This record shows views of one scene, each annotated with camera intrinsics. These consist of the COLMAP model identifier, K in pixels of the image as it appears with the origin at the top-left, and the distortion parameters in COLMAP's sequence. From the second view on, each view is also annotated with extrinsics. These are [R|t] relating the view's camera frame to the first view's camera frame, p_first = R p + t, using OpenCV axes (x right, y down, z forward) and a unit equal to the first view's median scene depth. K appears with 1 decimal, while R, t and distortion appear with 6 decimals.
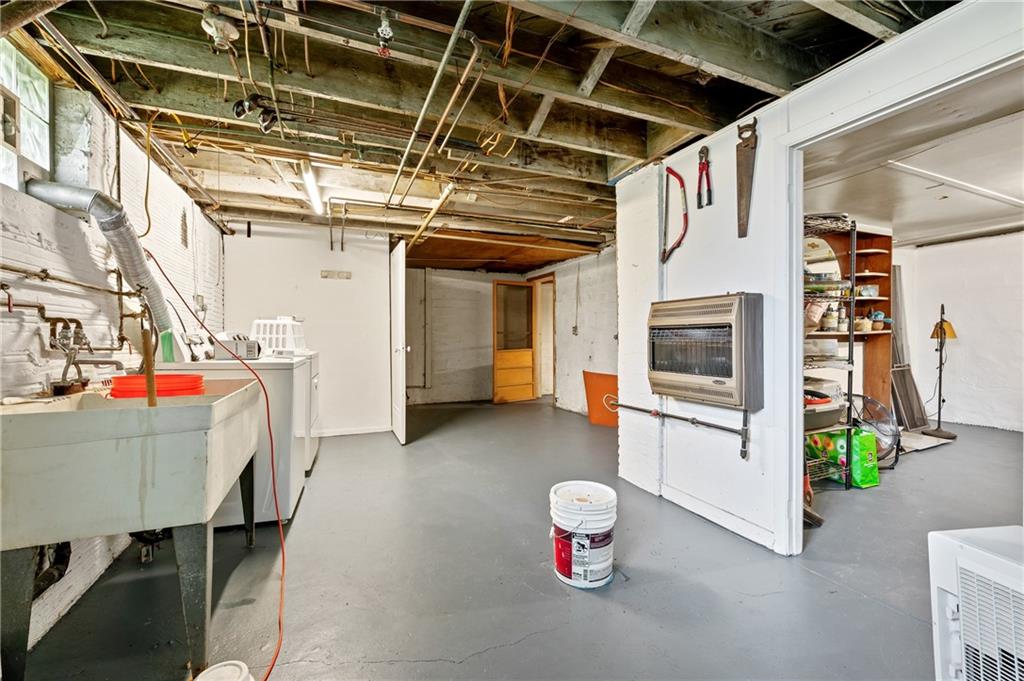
lens RADIAL K [[438.0, 0, 508.0], [0, 438.0, 339.8], [0, 0, 1]] dist [-0.002637, 0.000609]
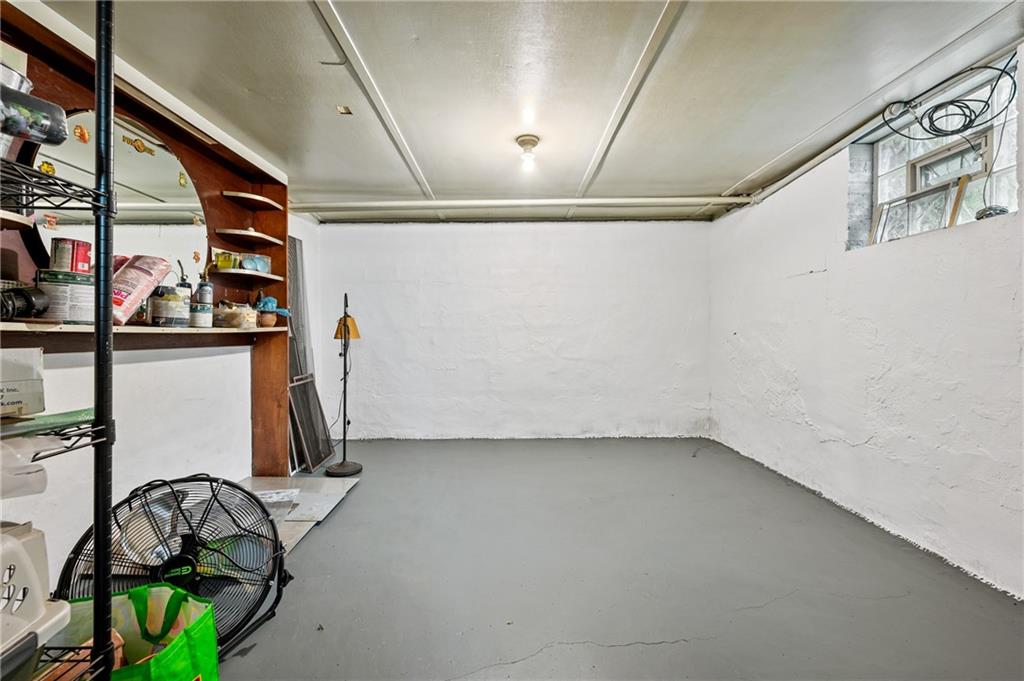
lens RADIAL K [[438.0, 0, 509.6], [0, 438.0, 339.5], [0, 0, 1]] dist [-0.002637, 0.000609]
pose [[0.413781, -0.009915, 0.910323, 0.412269], [0.011460, 0.999918, 0.005682, -0.002860], [-0.910305, 0.008082, 0.413860, 0.419914]]
